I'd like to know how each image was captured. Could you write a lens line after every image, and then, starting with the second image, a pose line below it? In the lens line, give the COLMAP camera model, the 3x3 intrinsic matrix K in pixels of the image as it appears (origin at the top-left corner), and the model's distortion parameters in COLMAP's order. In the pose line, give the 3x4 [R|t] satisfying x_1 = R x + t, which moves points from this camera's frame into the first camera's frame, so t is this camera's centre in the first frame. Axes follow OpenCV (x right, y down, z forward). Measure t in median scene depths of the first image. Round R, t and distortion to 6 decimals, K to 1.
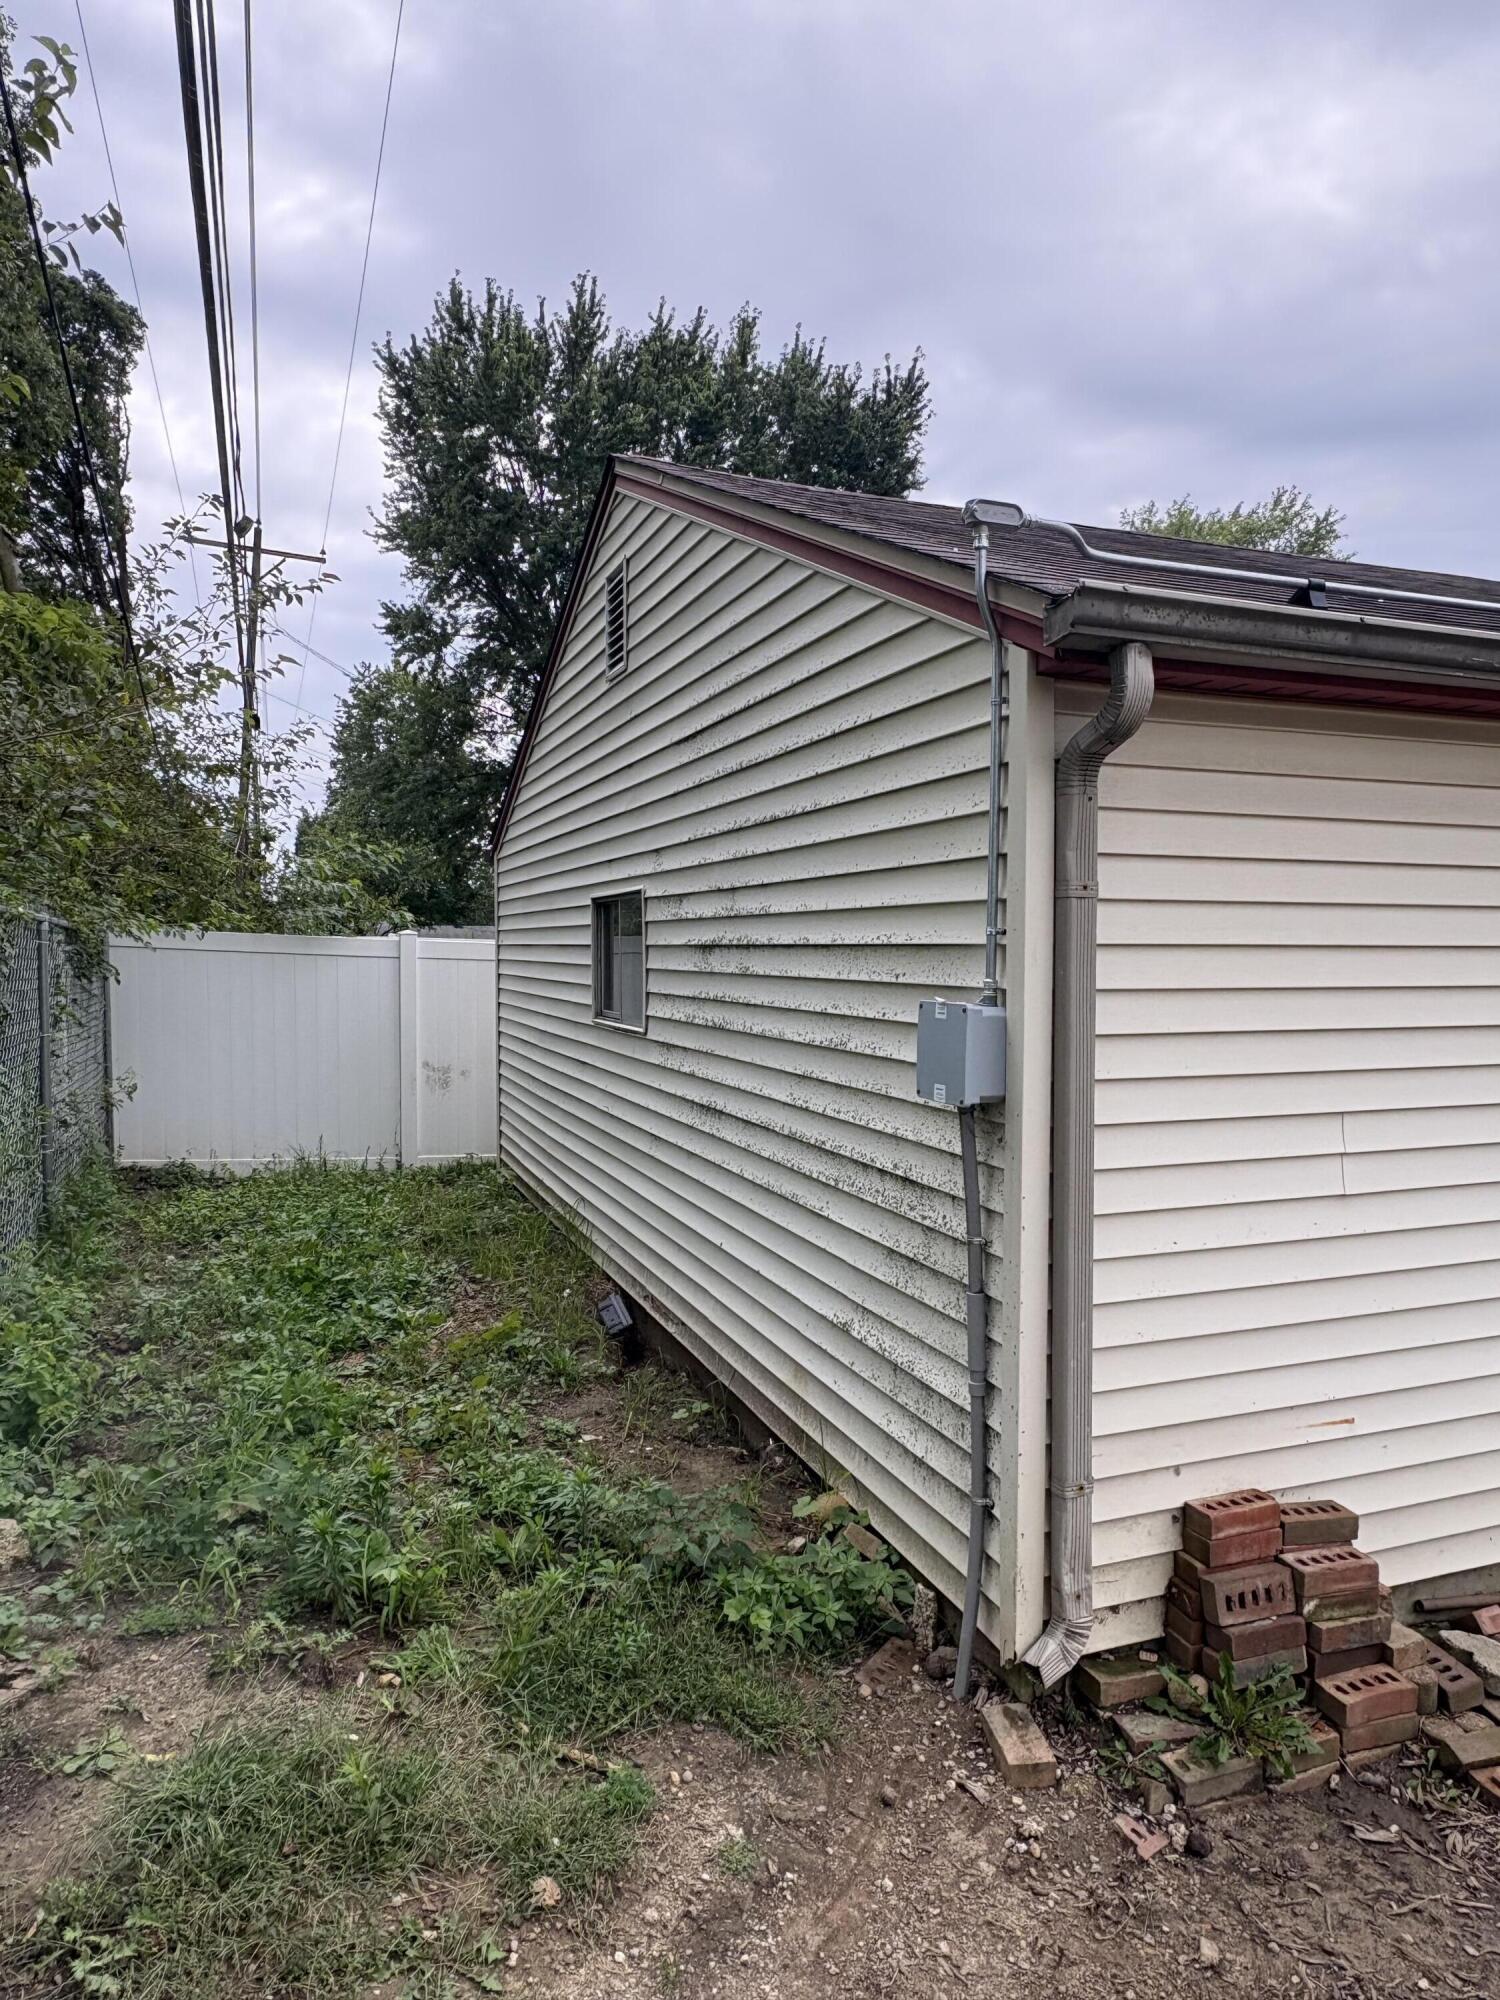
lens RADIAL K [[1288.0, 0, 746.9], [0, 1288.0, 1009.0], [0, 0, 1]] dist [-0.002978, -0.001590]
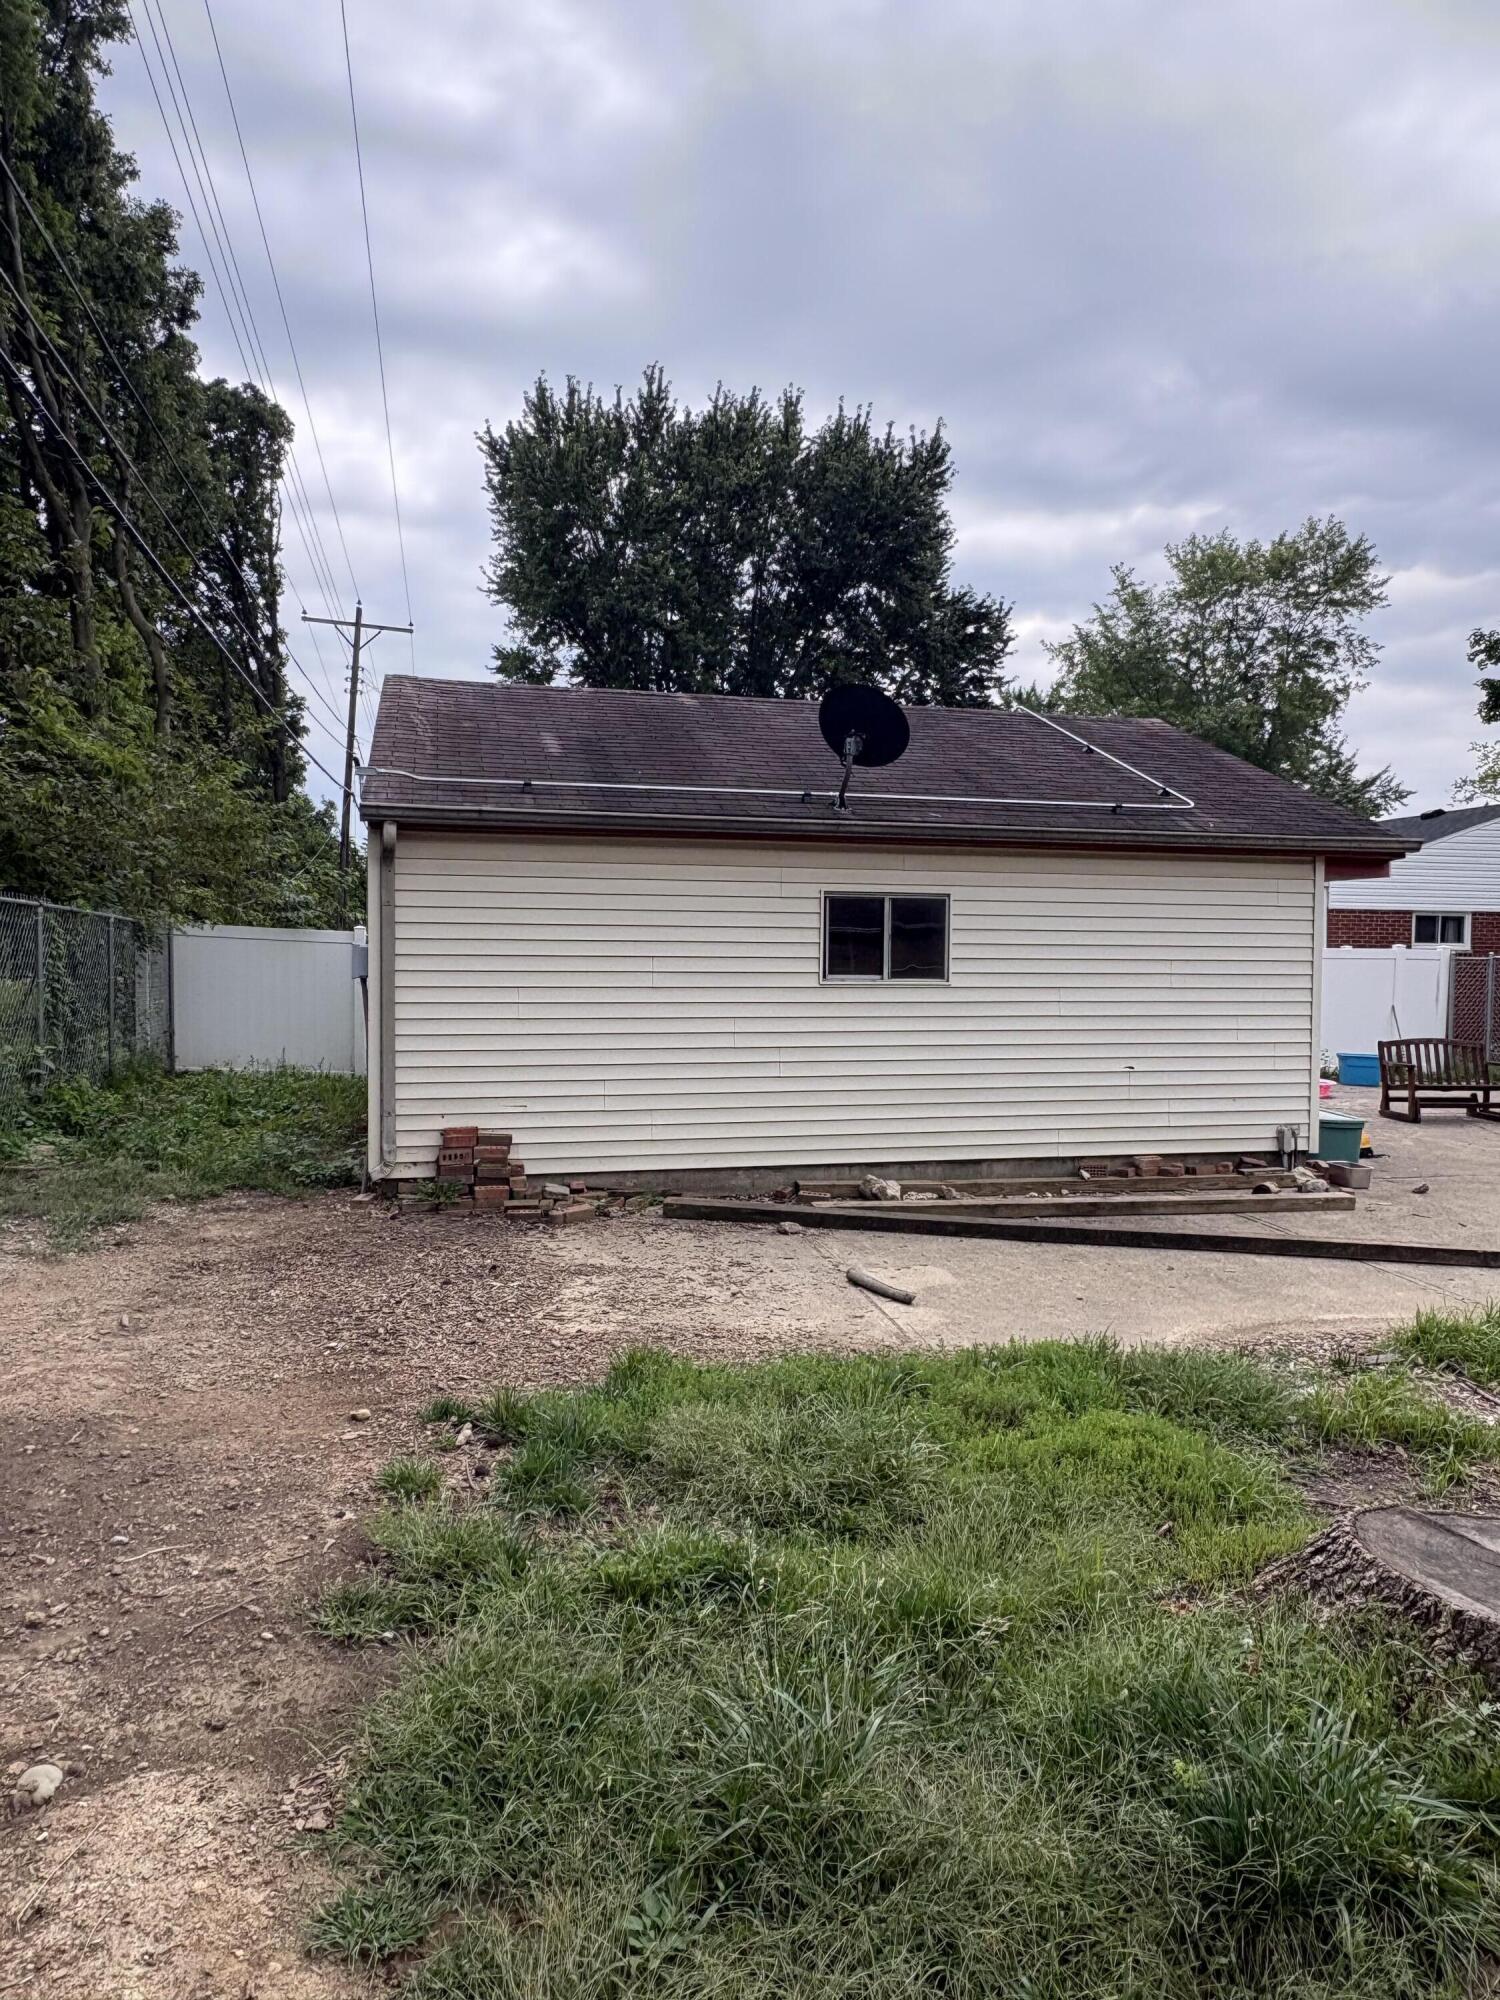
lens RADIAL K [[1296.7, 0, 747.8], [0, 1296.7, 997.4], [0, 0, 1]] dist [0.003224, 0.002914]
pose [[0.992122, 0.009212, -0.124933, 0.105488], [-0.011098, 0.999835, -0.014405, 0.011294], [0.124780, 0.015679, 0.992061, -0.131557]]
